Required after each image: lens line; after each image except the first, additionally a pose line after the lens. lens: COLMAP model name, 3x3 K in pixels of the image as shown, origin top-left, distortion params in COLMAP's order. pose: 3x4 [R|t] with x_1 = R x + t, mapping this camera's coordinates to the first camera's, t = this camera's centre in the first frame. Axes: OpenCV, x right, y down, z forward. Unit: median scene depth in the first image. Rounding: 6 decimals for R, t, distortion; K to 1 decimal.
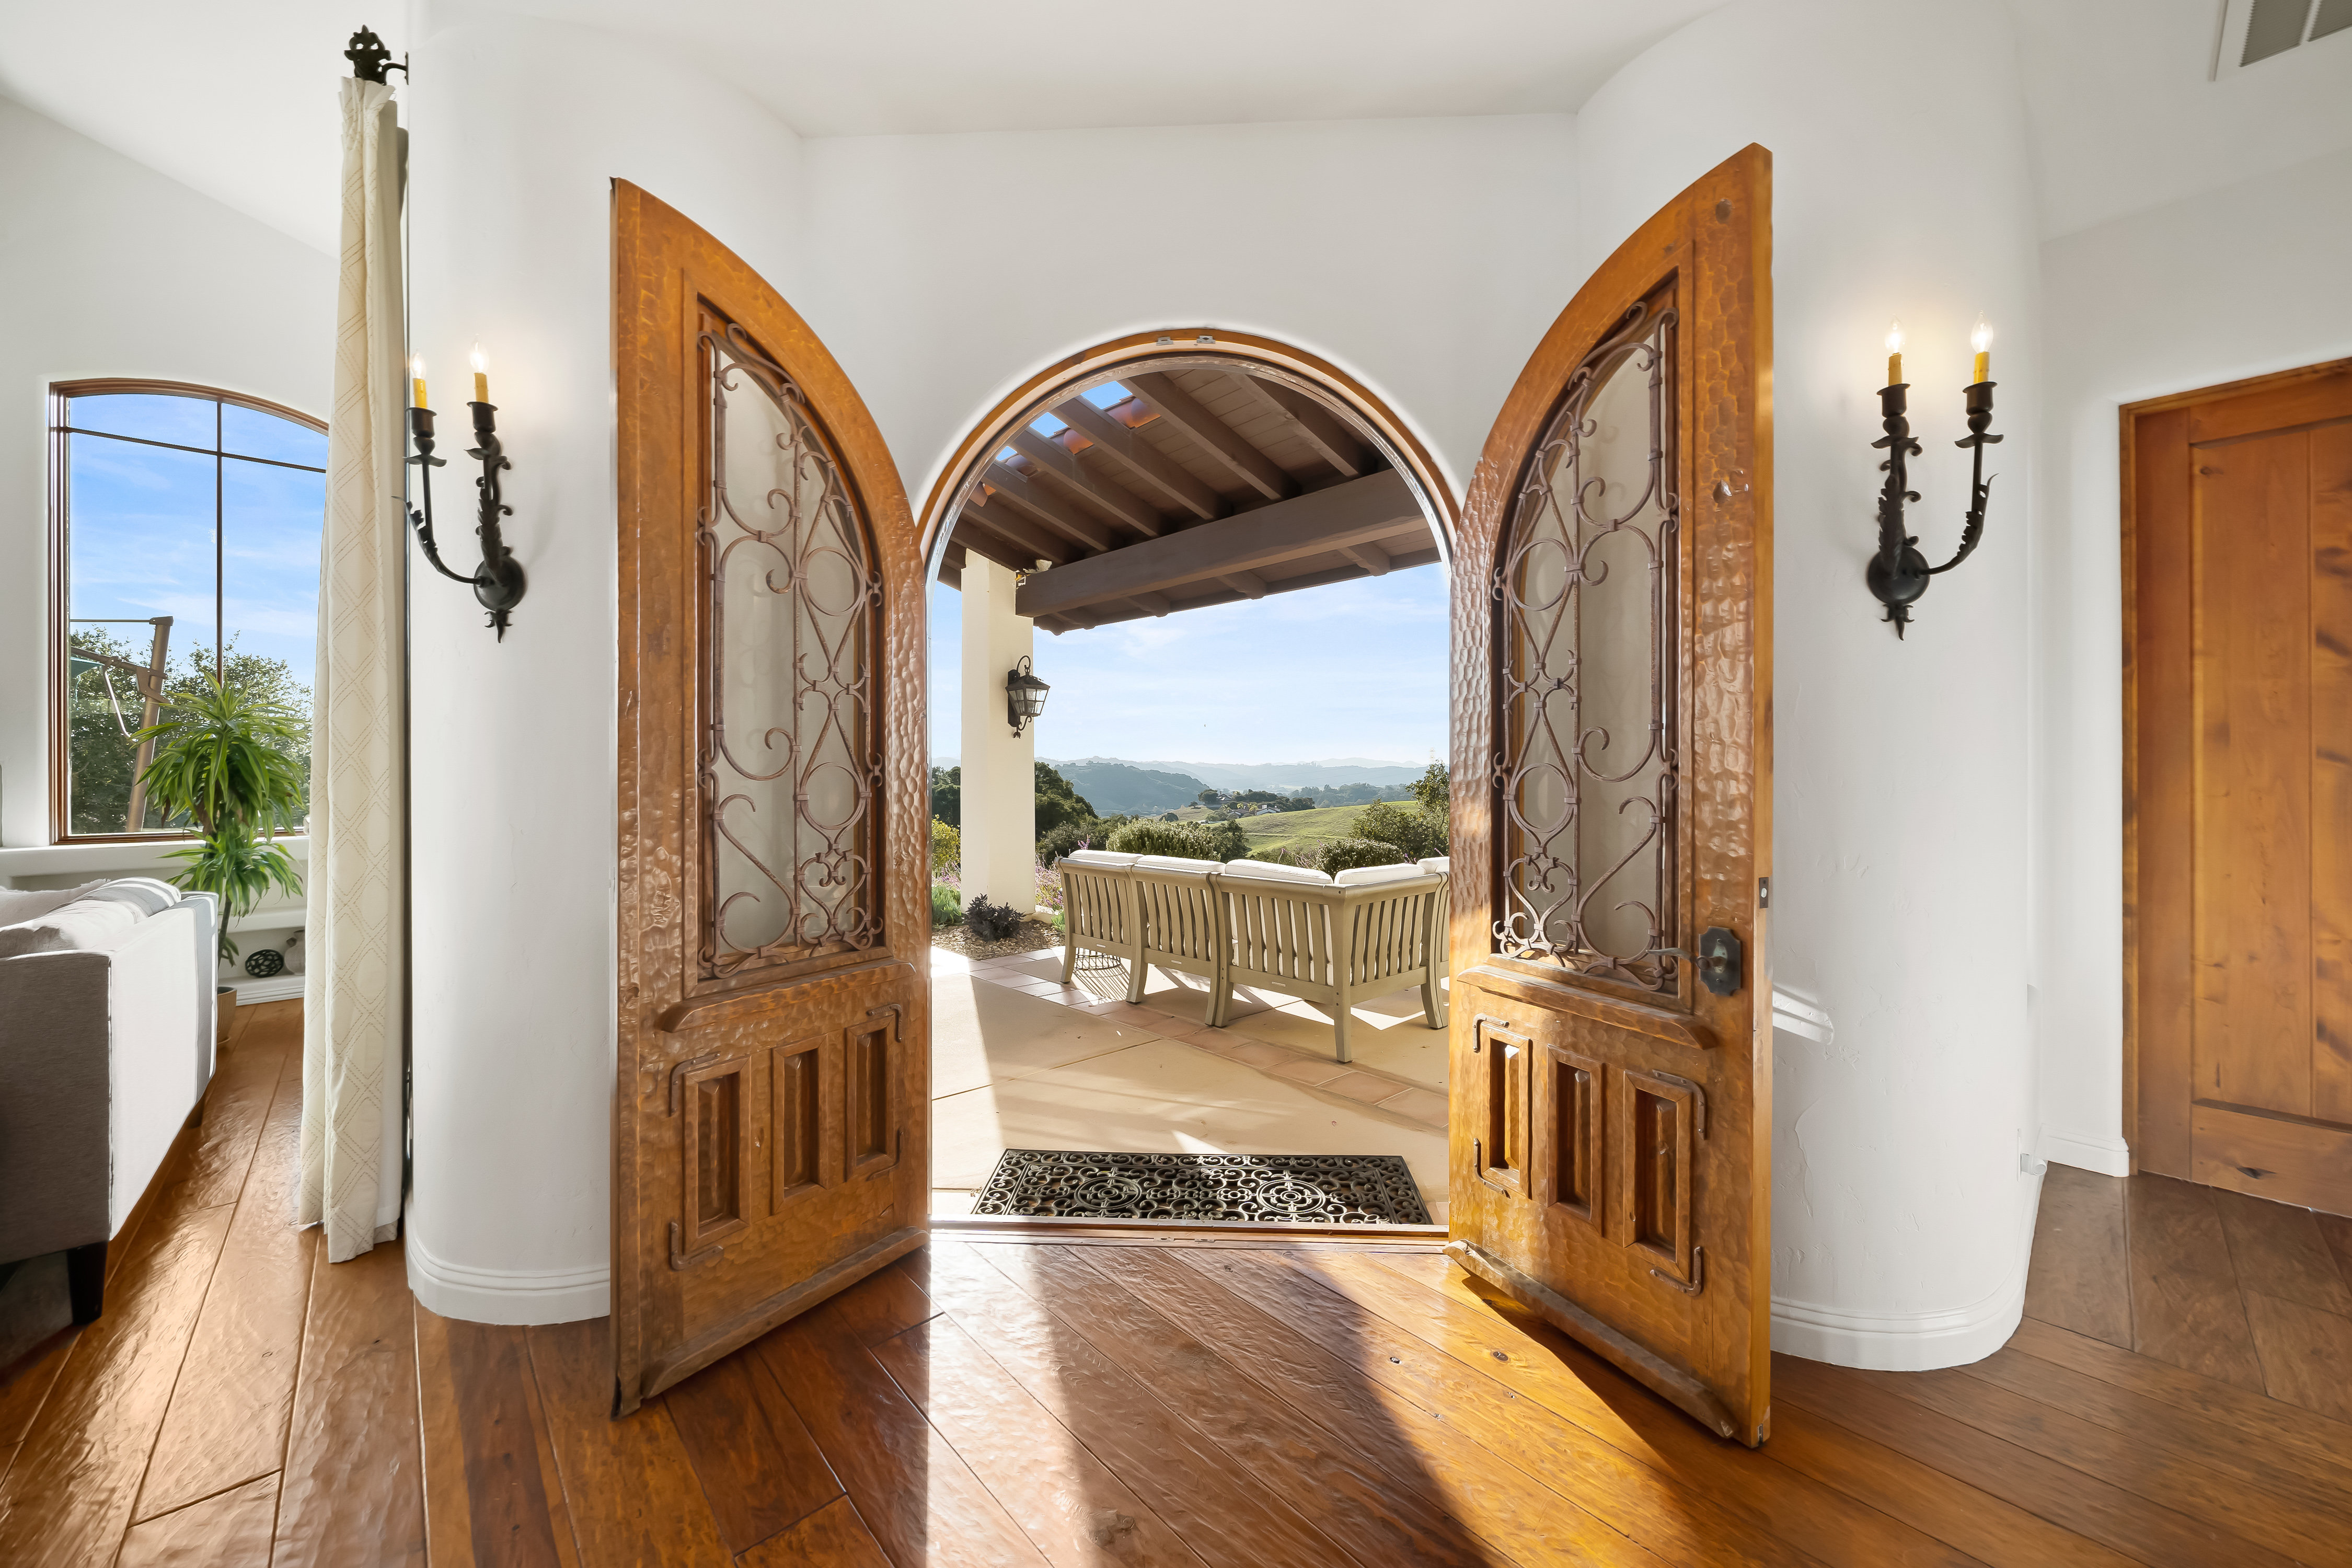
lens RADIAL K [[858.8, 0, 1157.7], [0, 858.8, 770.2], [0, 0, 1]] dist [-0.002986, -0.000057]
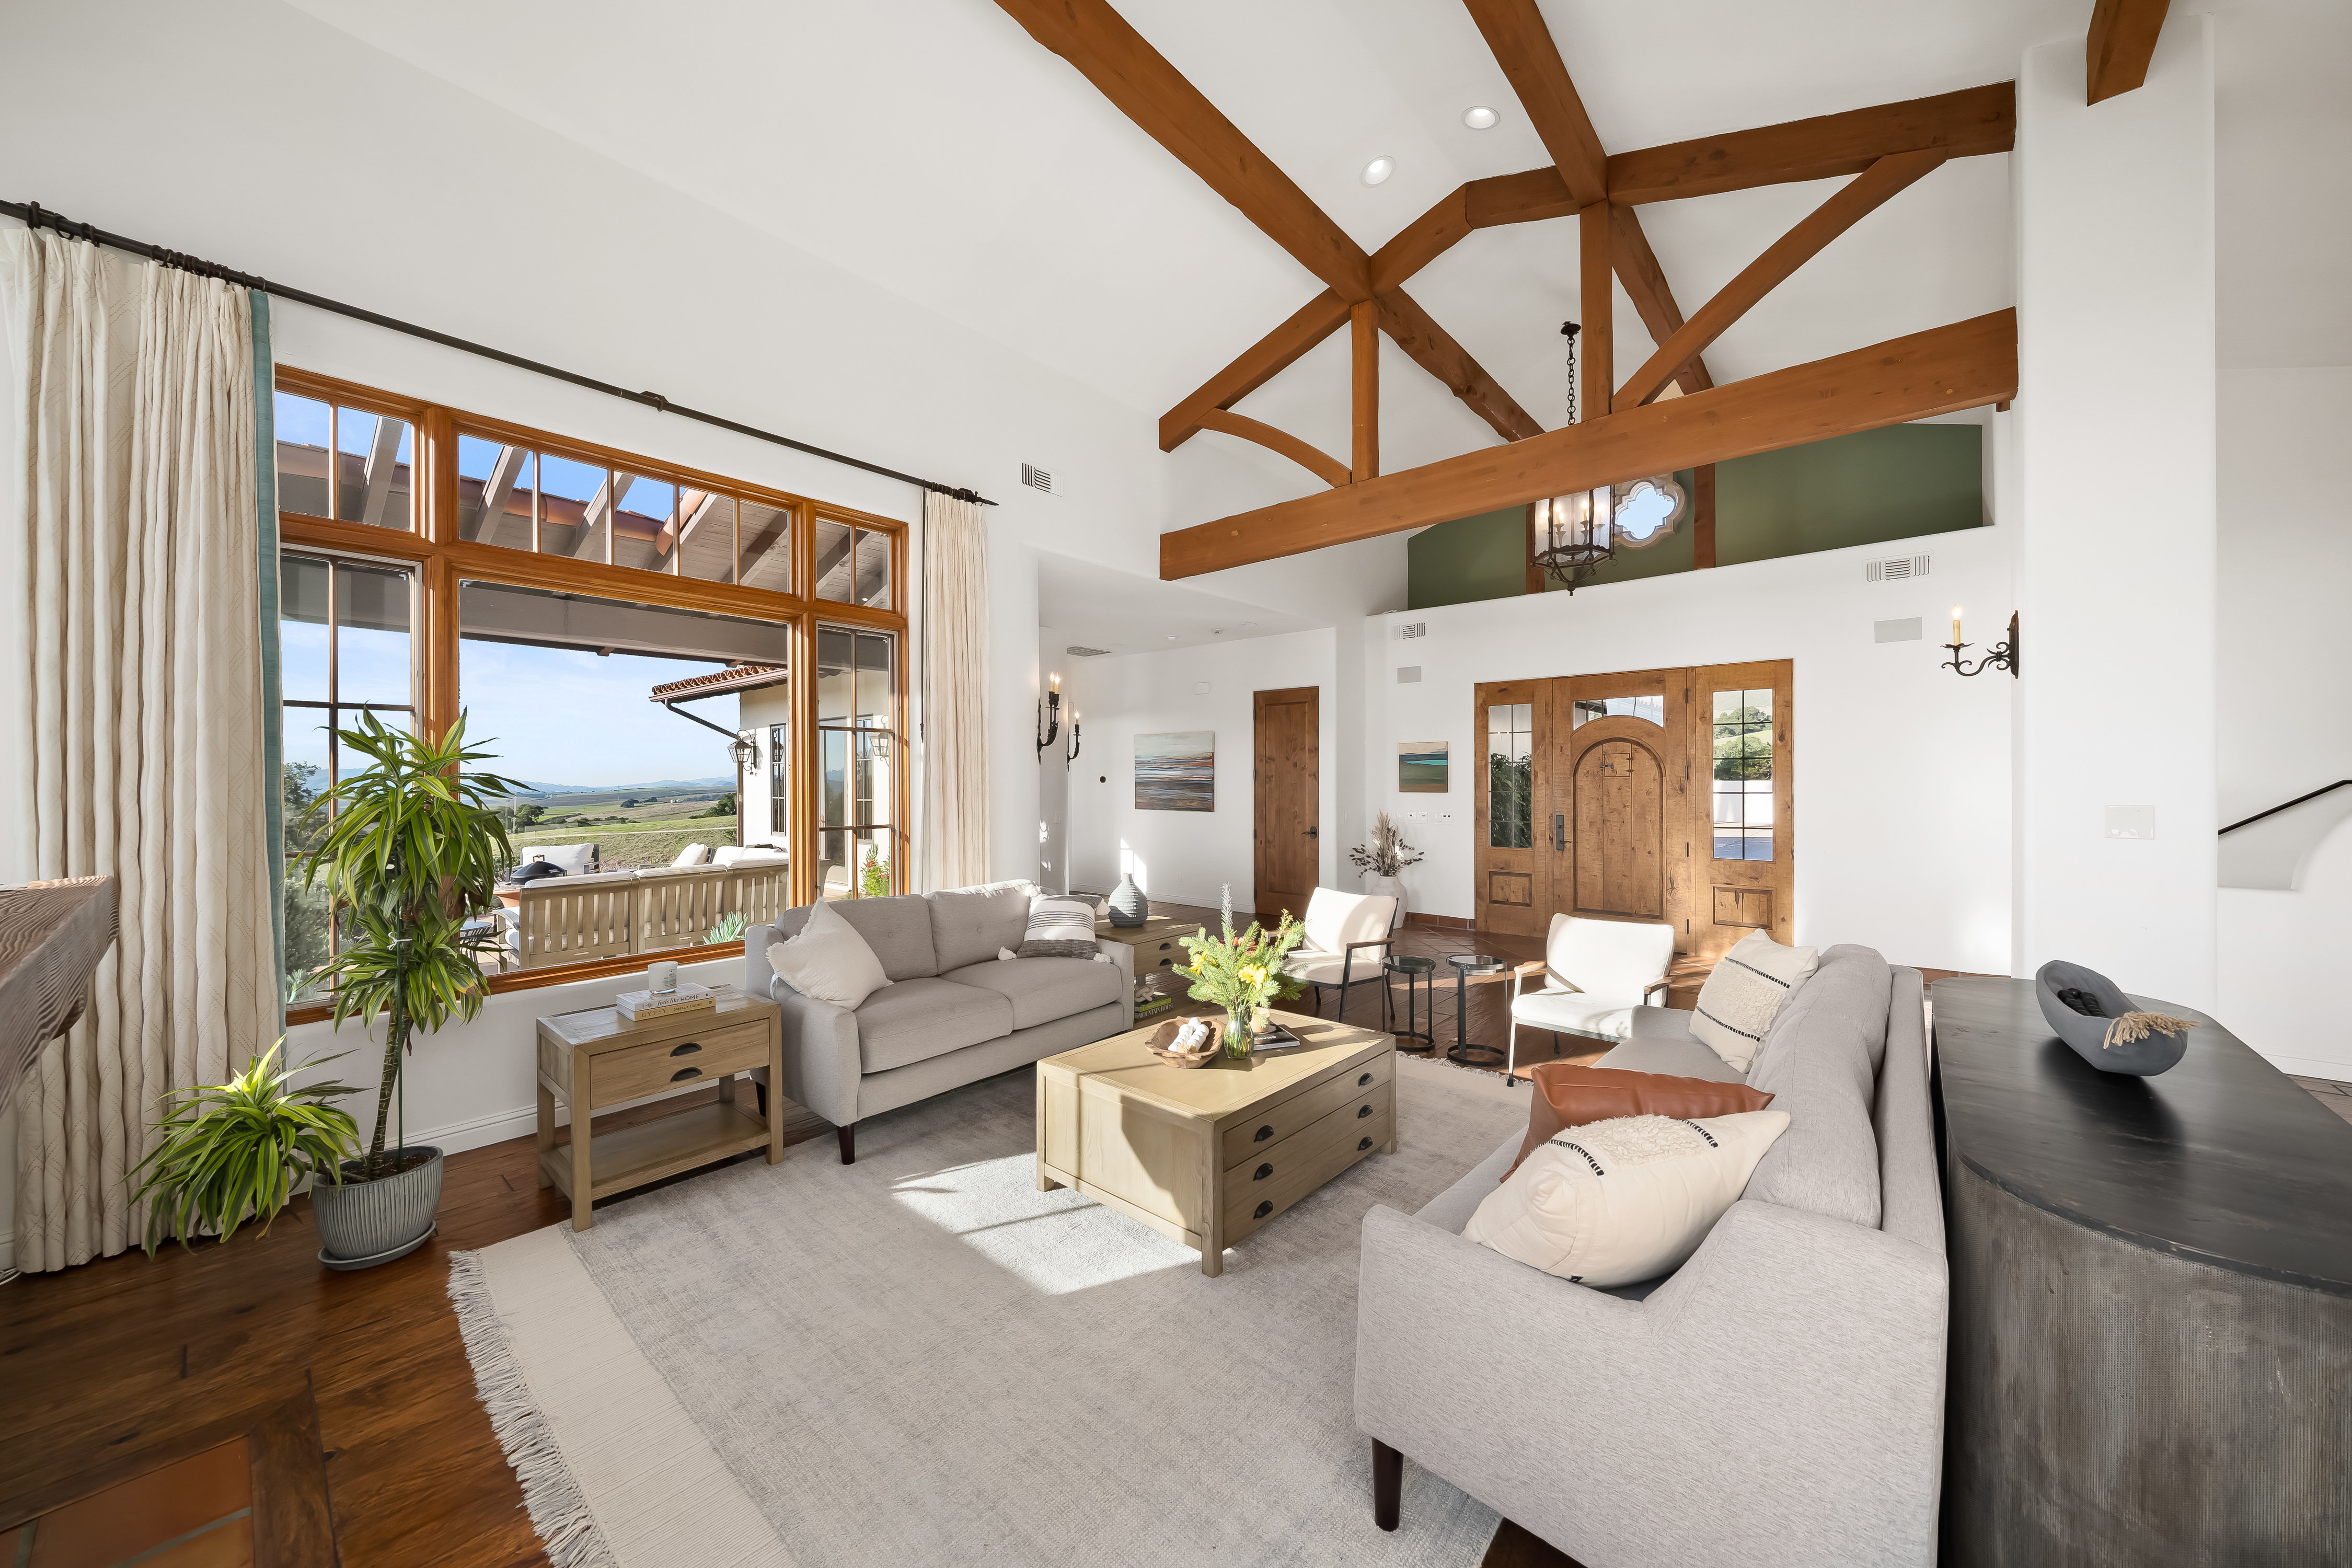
lens RADIAL K [[832.7, 0, 1185.9], [0, 832.7, 781.1], [0, 0, 1]] dist [-0.006046, -0.000151]
pose [[-0.121315, 0.001454, 0.992613, -2.935434], [0.005082, 0.999987, -0.000844, -0.070839], [-0.992601, 0.004943, -0.121321, 0.664315]]
